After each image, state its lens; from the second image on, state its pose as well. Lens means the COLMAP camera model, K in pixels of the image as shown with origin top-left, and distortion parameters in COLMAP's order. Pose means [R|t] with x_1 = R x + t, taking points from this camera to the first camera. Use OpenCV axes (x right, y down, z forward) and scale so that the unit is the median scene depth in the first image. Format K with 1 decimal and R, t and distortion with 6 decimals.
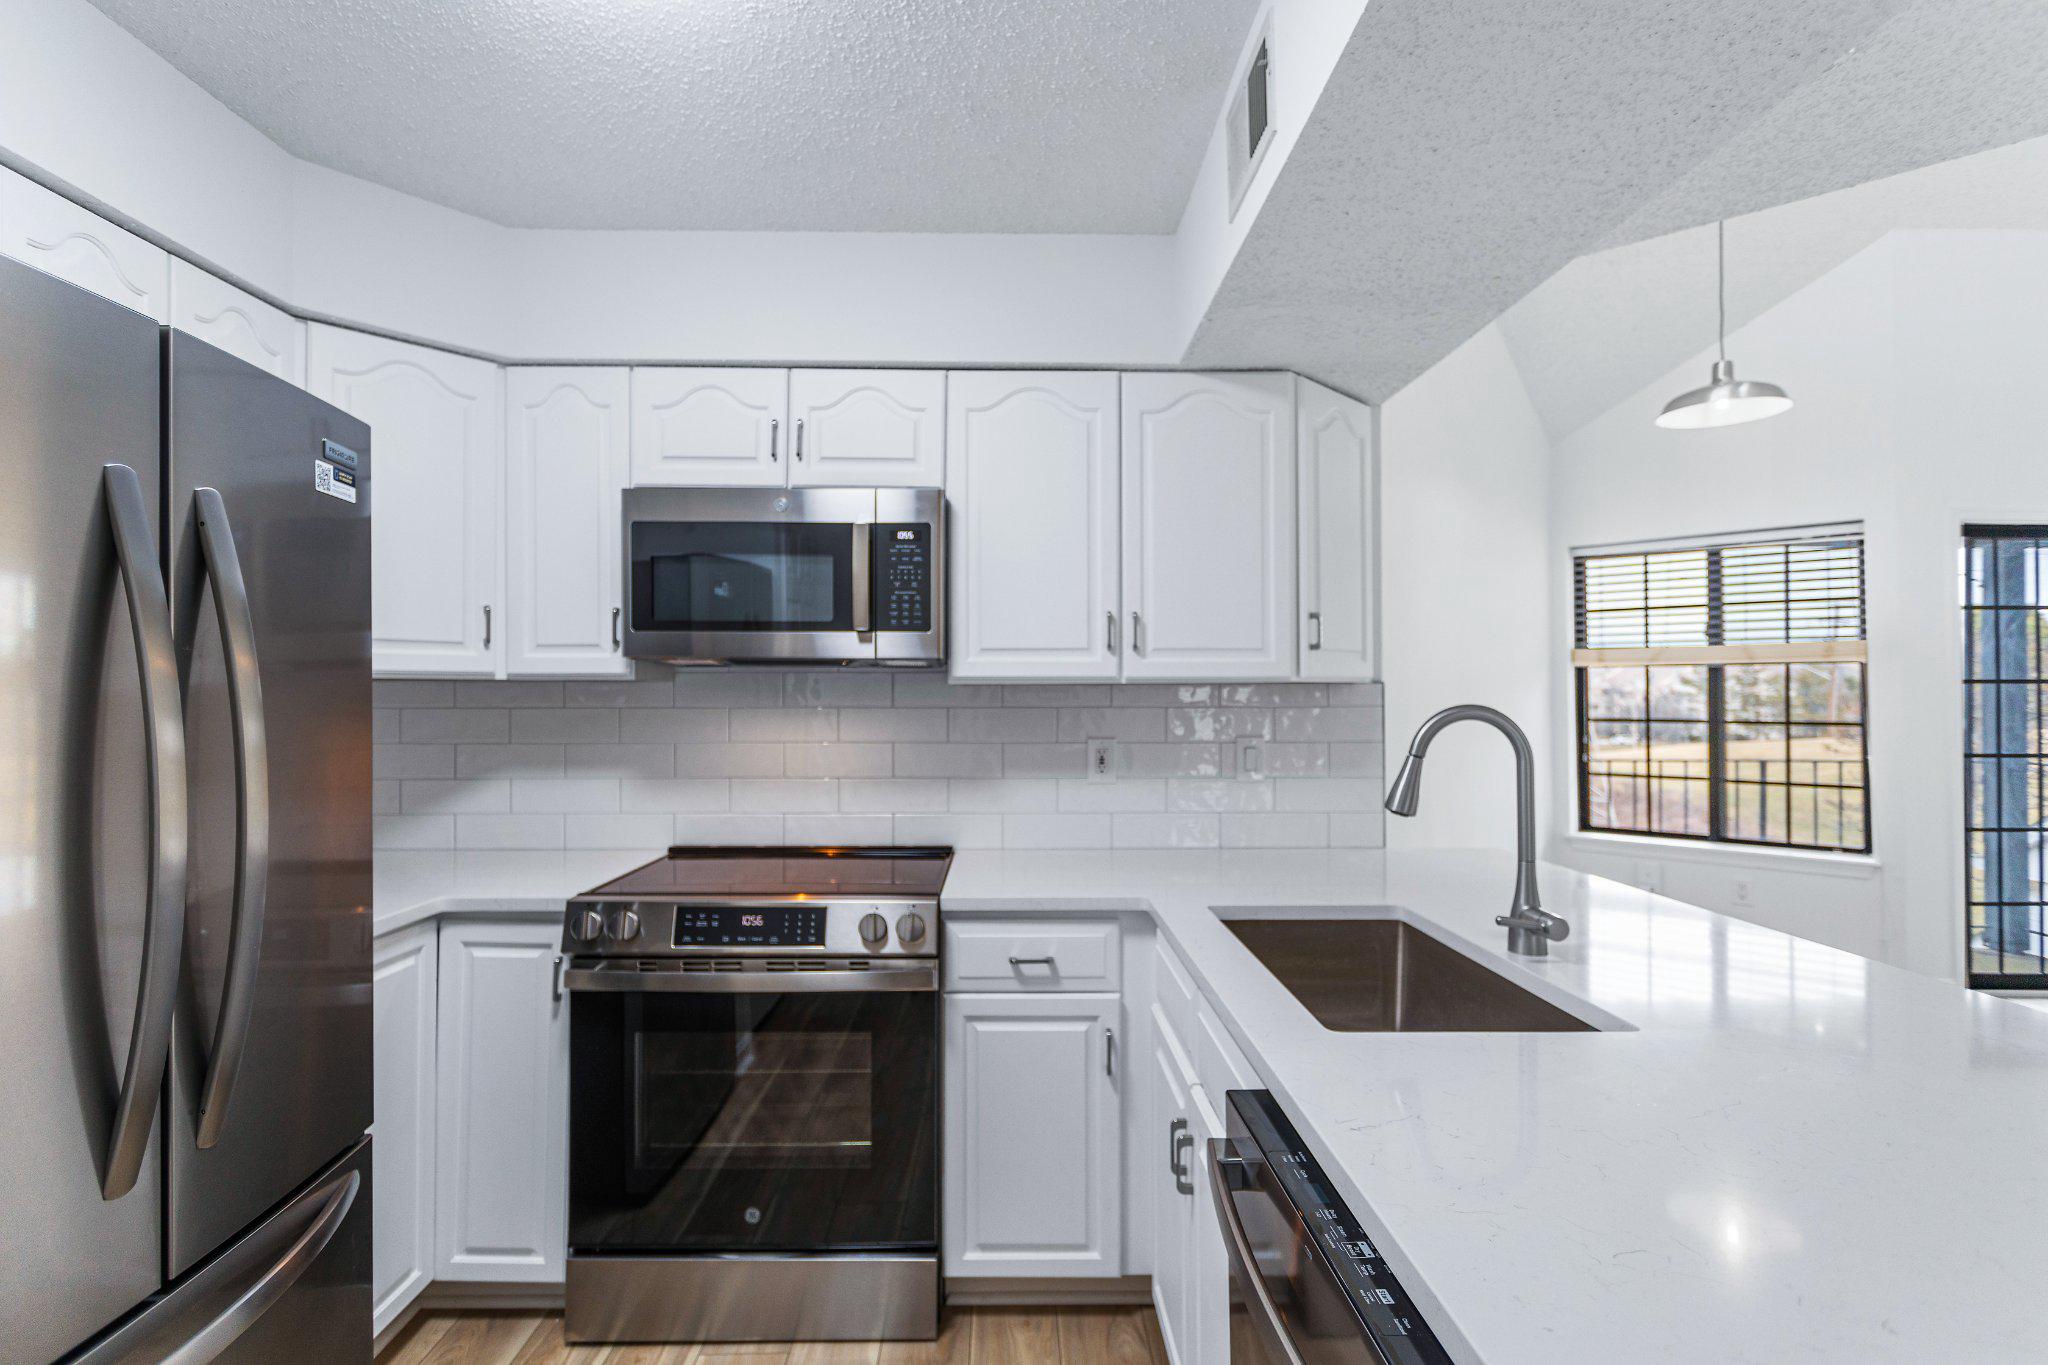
lens RADIAL K [[953.7, 0, 1018.1], [0, 953.7, 689.6], [0, 0, 1]] dist [-0.002558, -0.000181]
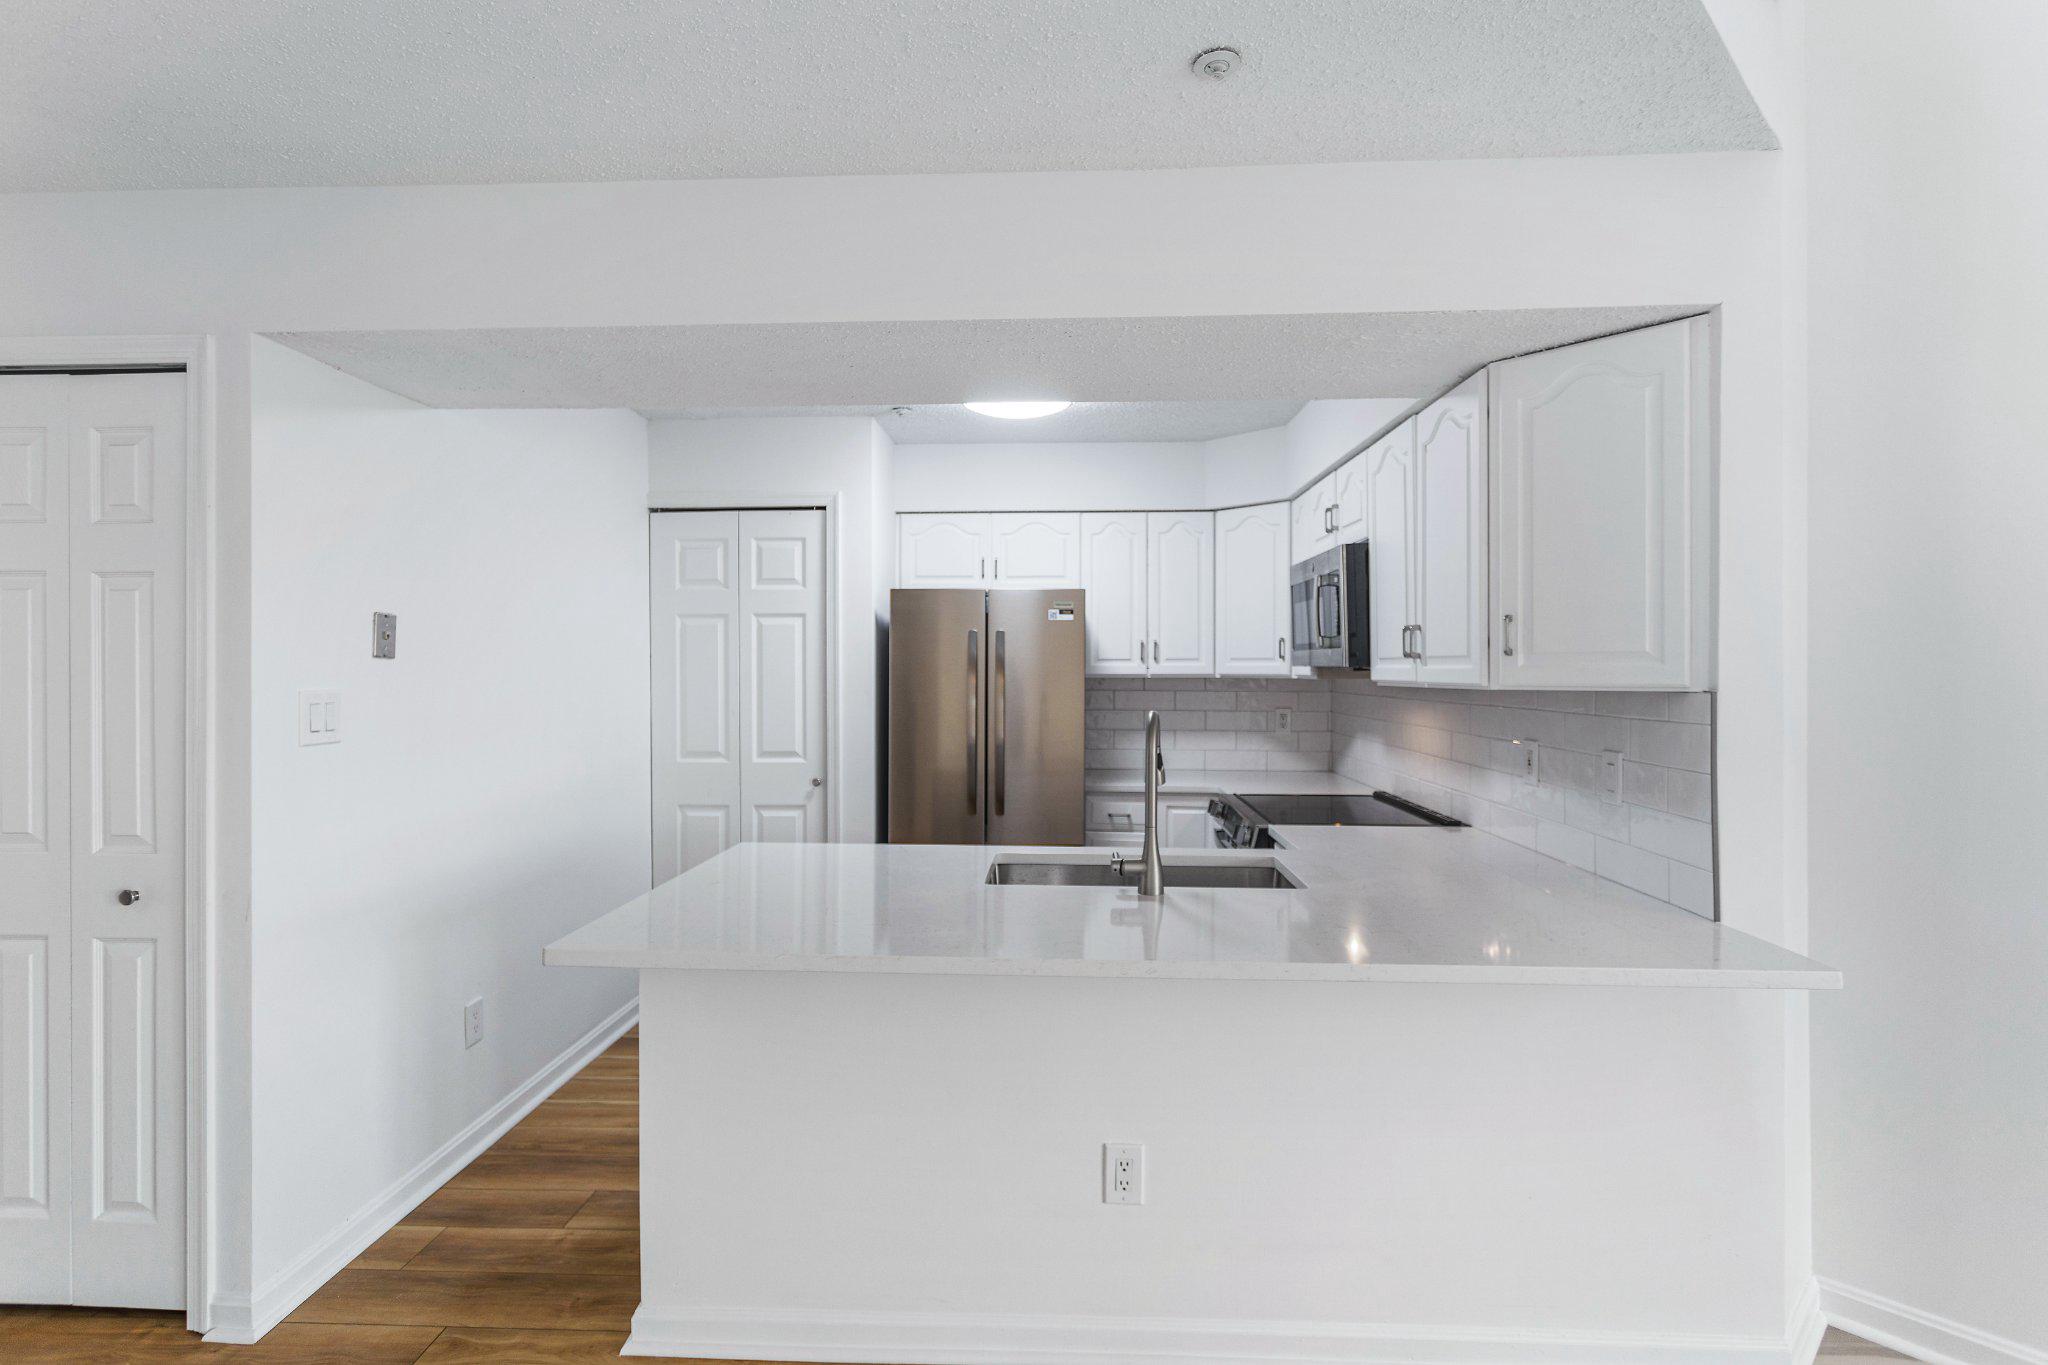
lens RADIAL K [[991.1, 0, 1062.2], [0, 991.1, 674.2], [0, 0, 1]] dist [-0.003440, -0.000078]
pose [[-0.048250, 0.008861, -0.998796, 0.742134], [0.006980, 0.999939, 0.008534, -0.020274], [0.998811, -0.006560, -0.048309, 0.357422]]
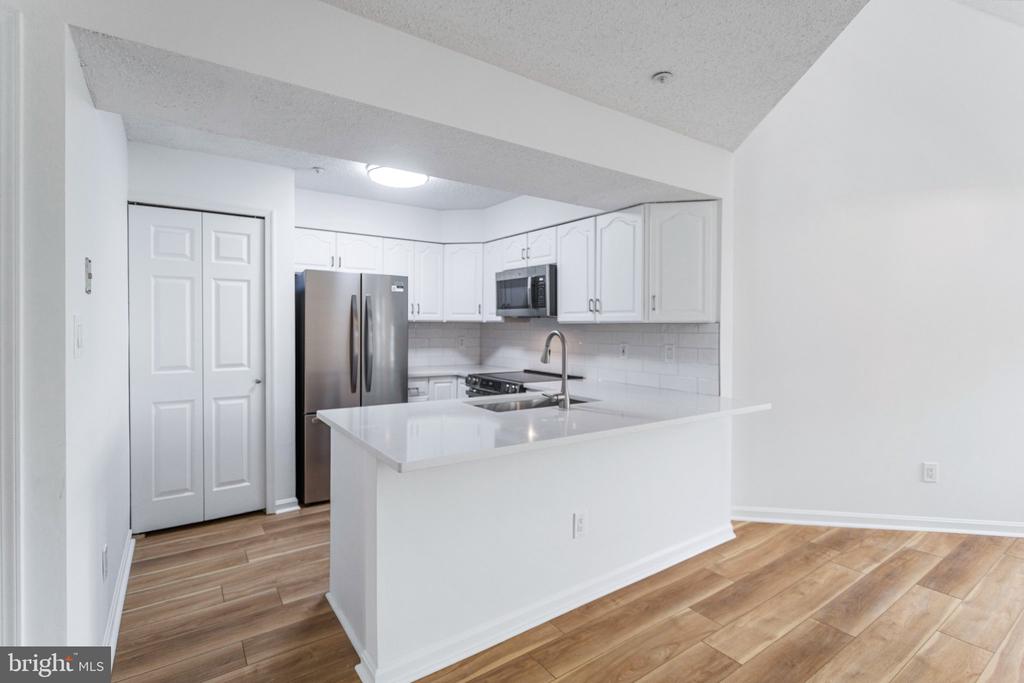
lens RADIAL K [[477.9, 0, 511.9], [0, 477.9, 331.5], [0, 0, 1]] dist [0.000249, 0.000367]
pose [[0.560904, 0.015687, -0.827732, 0.668086], [-0.001205, 0.999835, 0.018132, -0.004402], [0.827880, -0.009173, 0.560831, -0.020315]]
